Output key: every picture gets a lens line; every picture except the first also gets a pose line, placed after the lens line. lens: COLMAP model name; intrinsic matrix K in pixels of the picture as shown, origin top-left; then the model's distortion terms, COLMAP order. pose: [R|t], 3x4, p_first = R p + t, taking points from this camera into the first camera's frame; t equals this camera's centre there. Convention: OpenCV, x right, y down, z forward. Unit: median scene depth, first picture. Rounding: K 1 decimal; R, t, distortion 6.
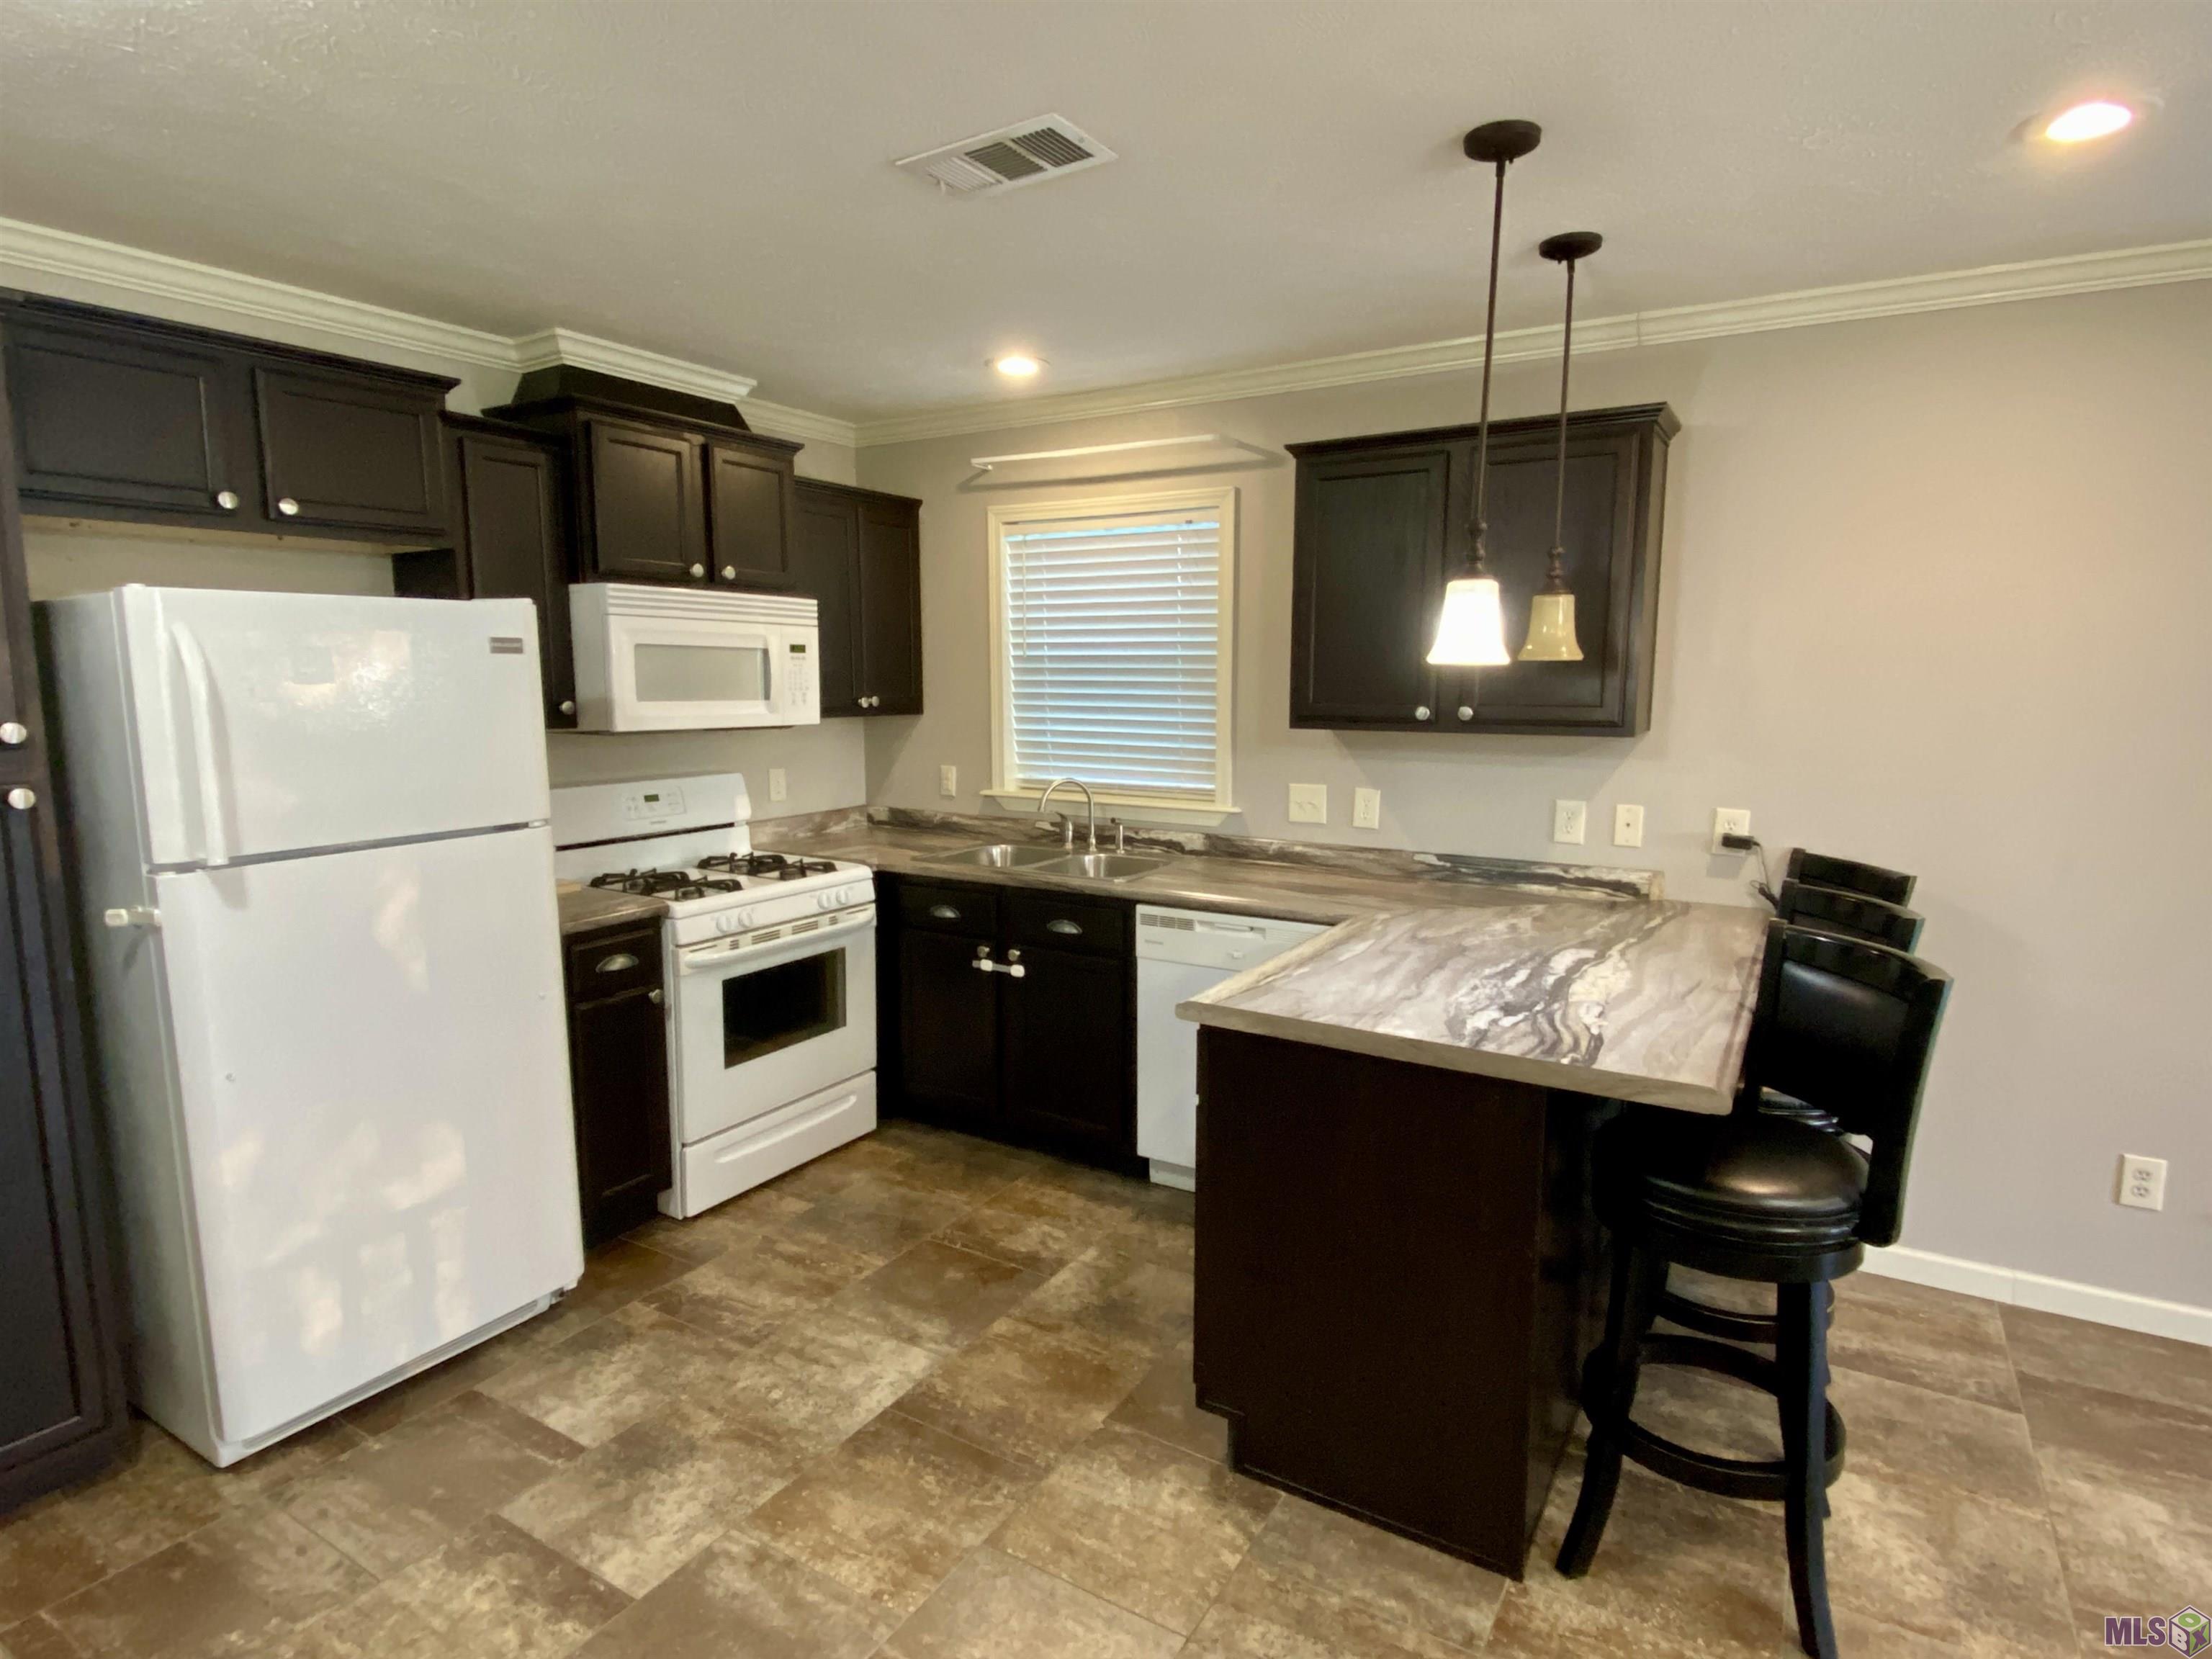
lens RADIAL K [[1185.0, 0, 1110.2], [0, 1185.0, 830.8], [0, 0, 1]] dist [0.051432, -0.039457]
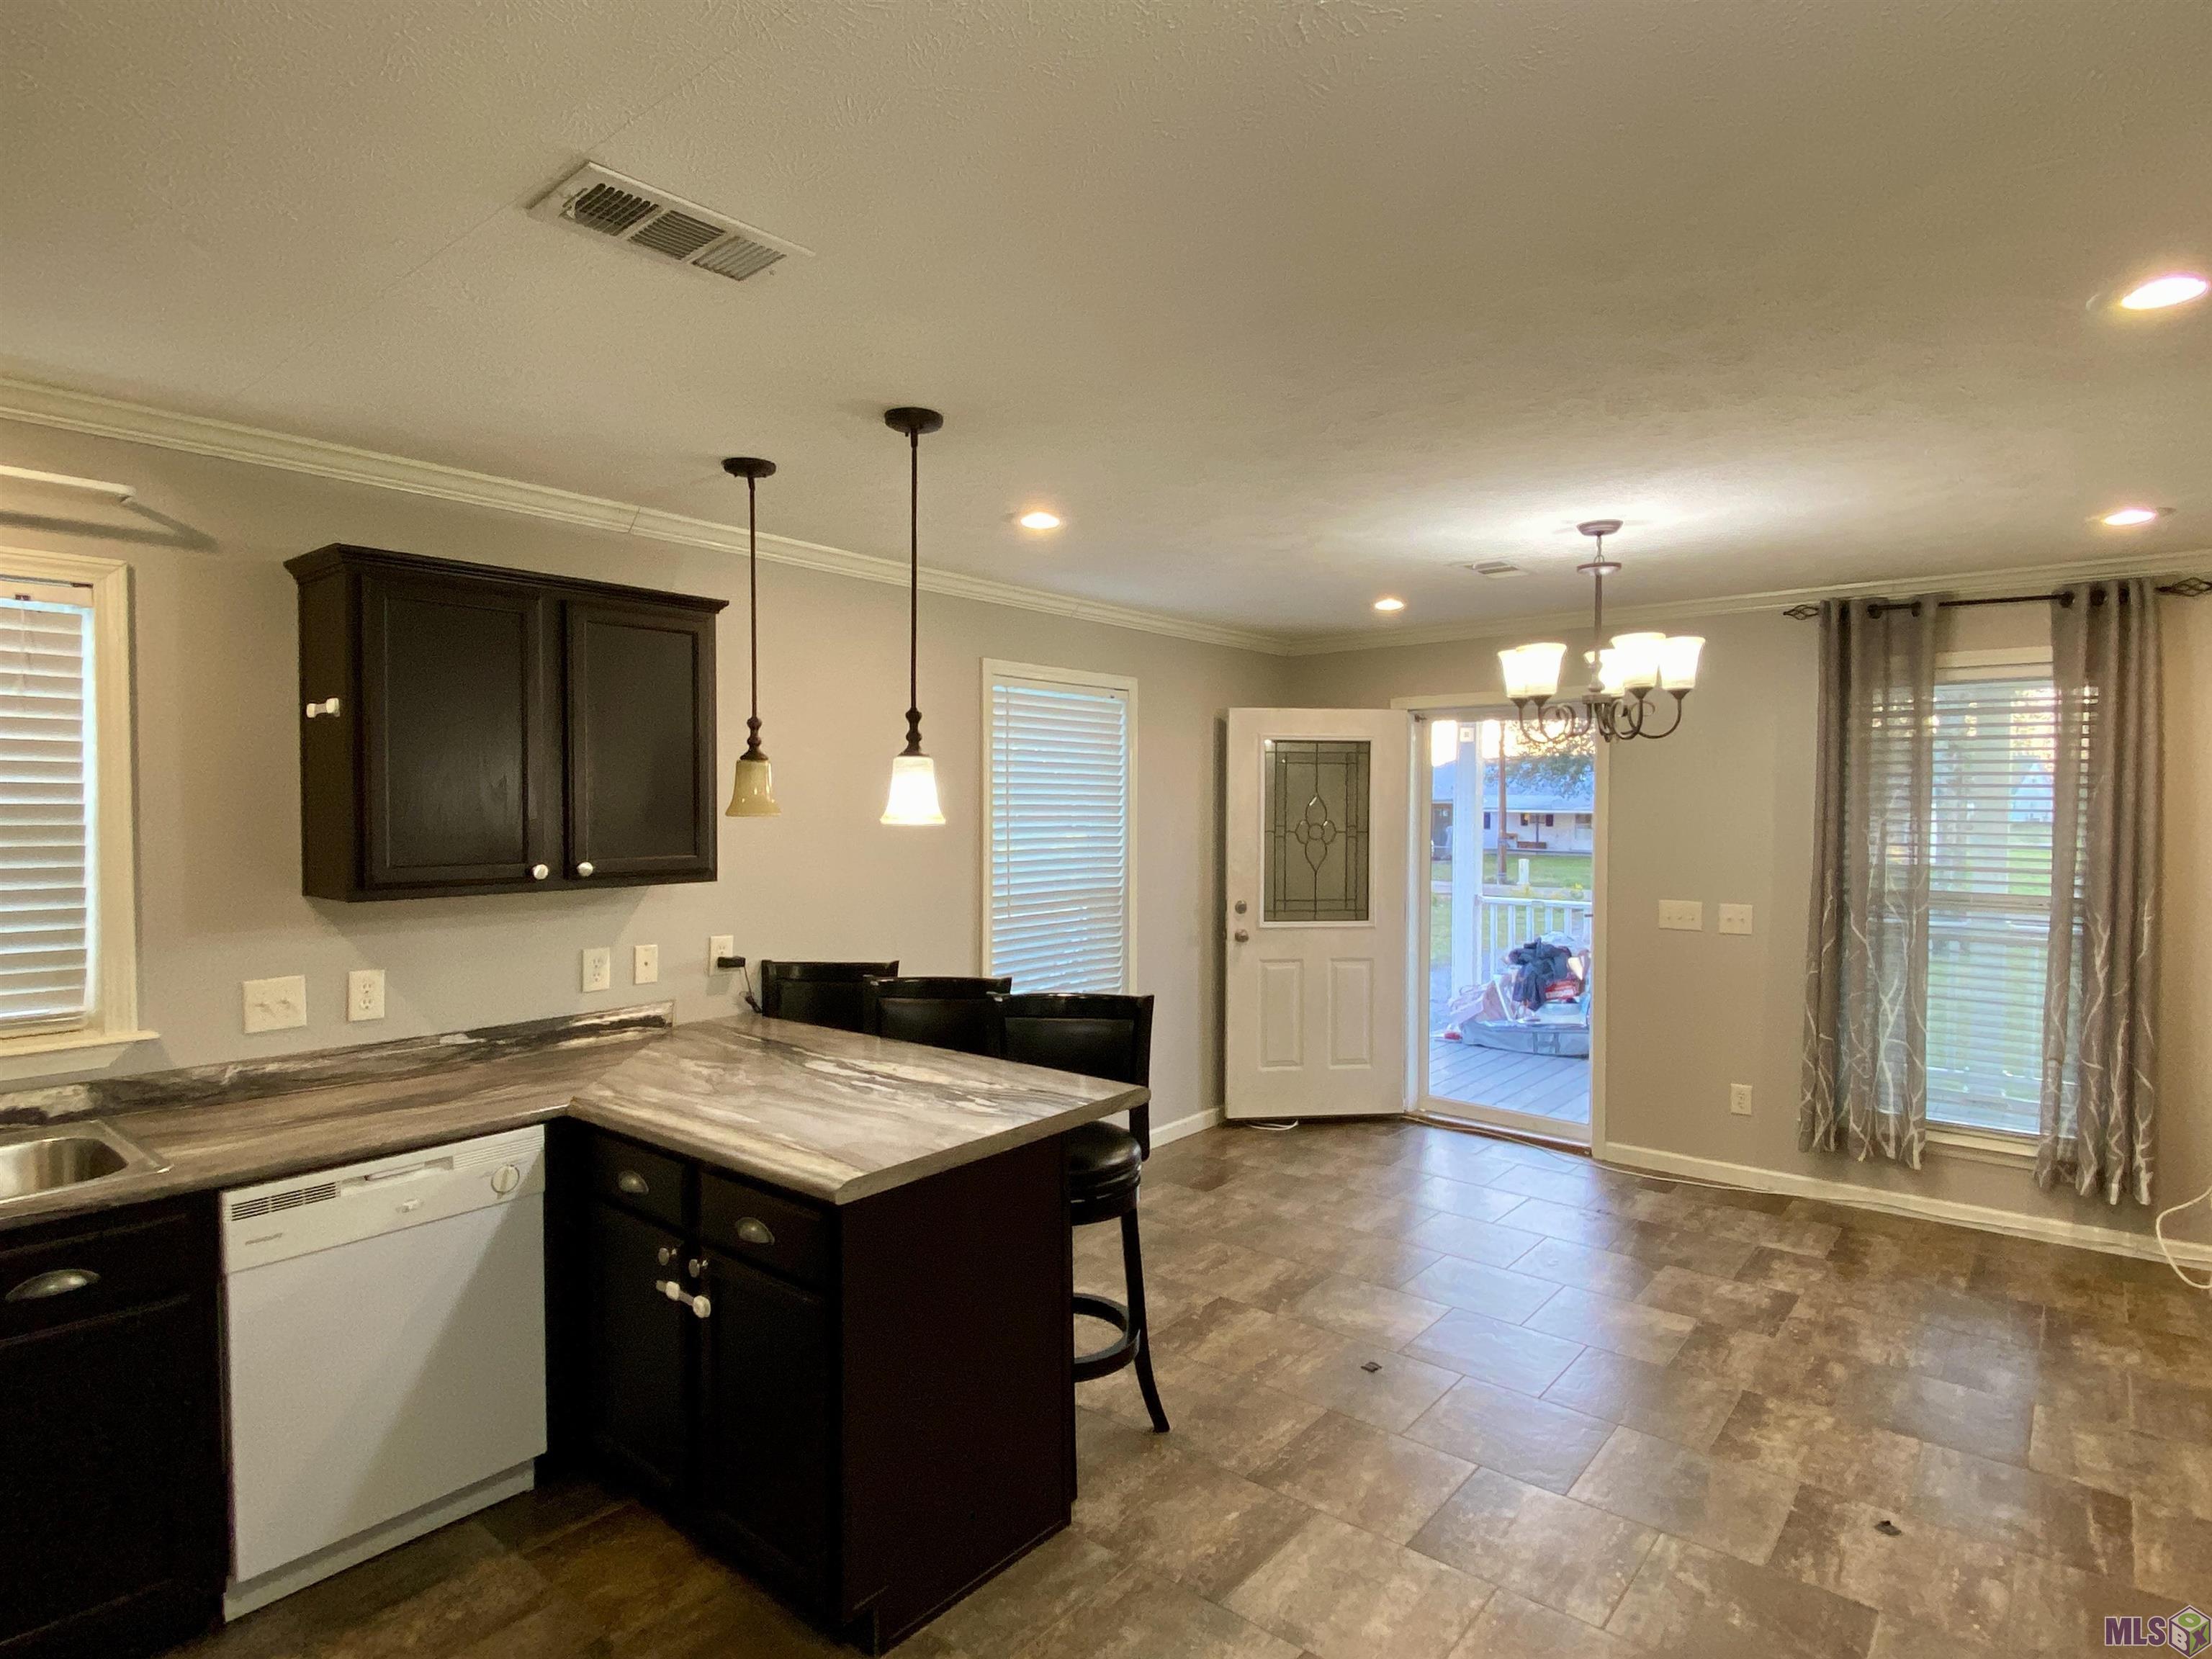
lens RADIAL K [[1185.0, 0, 1110.2], [0, 1185.0, 830.8], [0, 0, 1]] dist [0.051432, -0.039457]
pose [[0.143335, -0.027623, 0.989289, -0.558190], [0.132440, 0.991155, 0.008486, -0.075780], [-0.980772, 0.129805, 0.145726, 0.409526]]
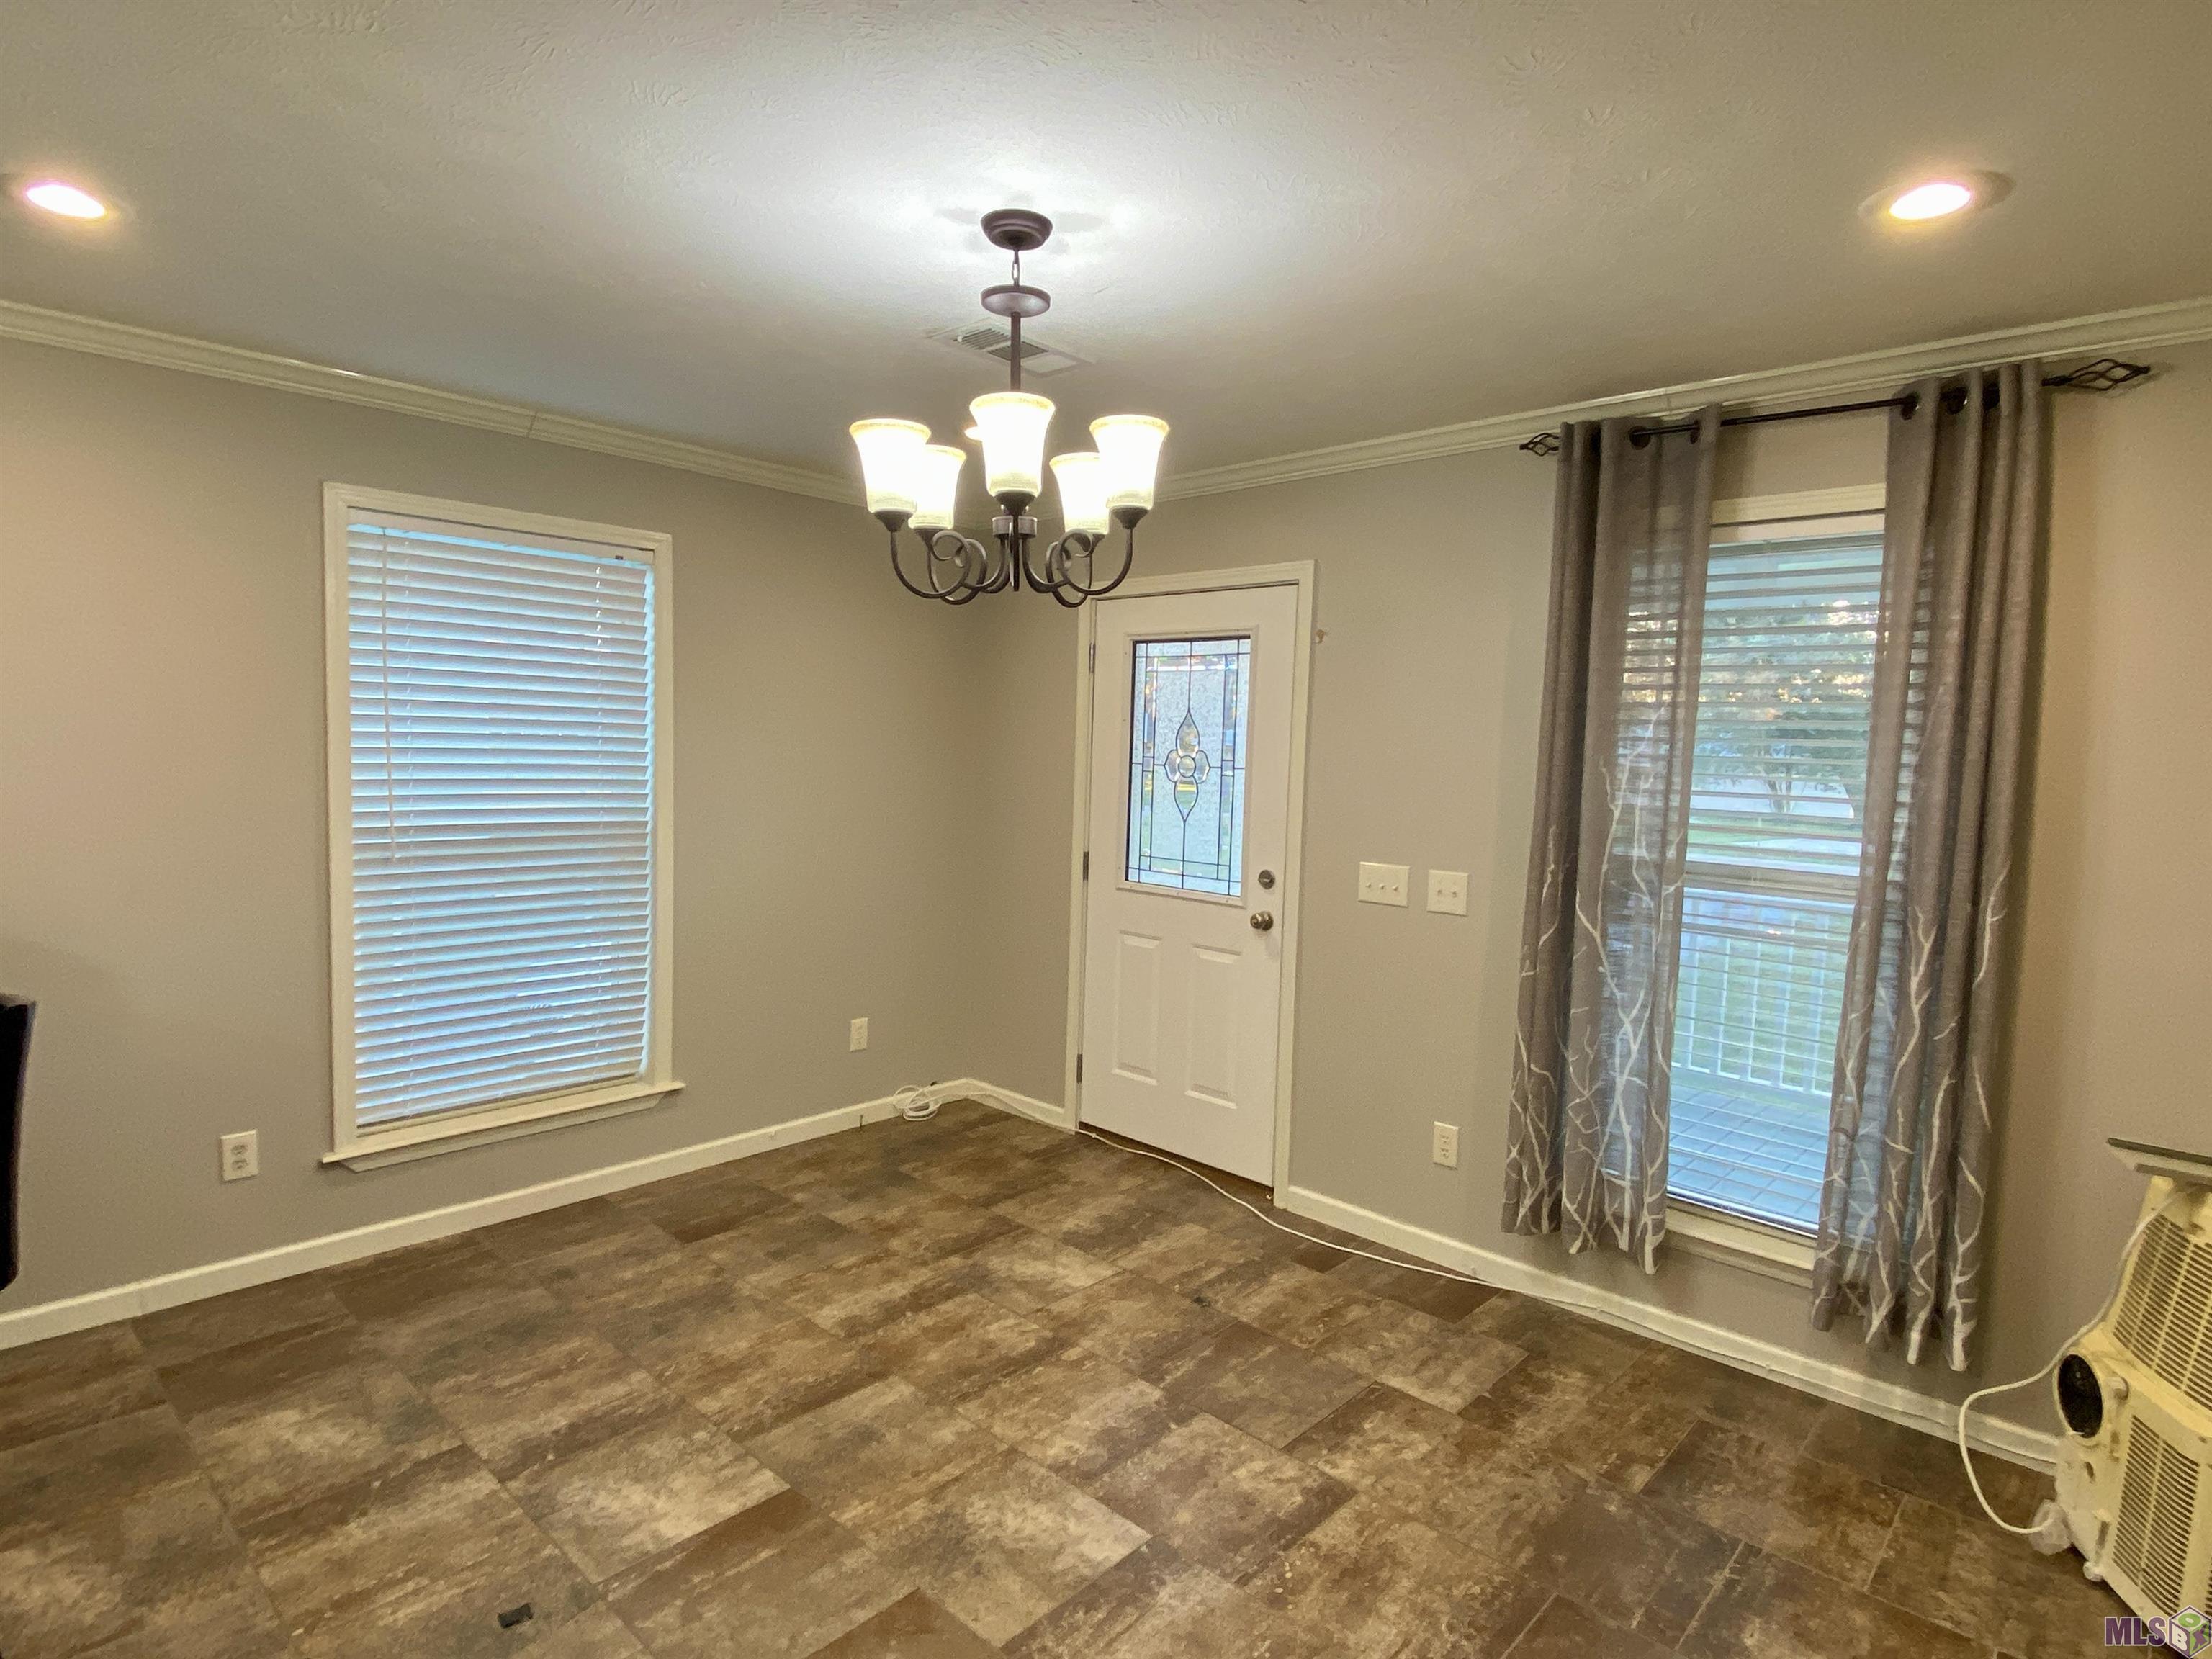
lens RADIAL K [[1182.4, 0, 1113.2], [0, 1182.4, 823.7], [0, 0, 1]] dist [0.040325, -0.038016]
pose [[0.207304, -0.066161, 0.976037, -0.044708], [0.103105, 0.993631, 0.045455, 0.011386], [-0.972828, 0.091211, 0.212805, -0.061416]]
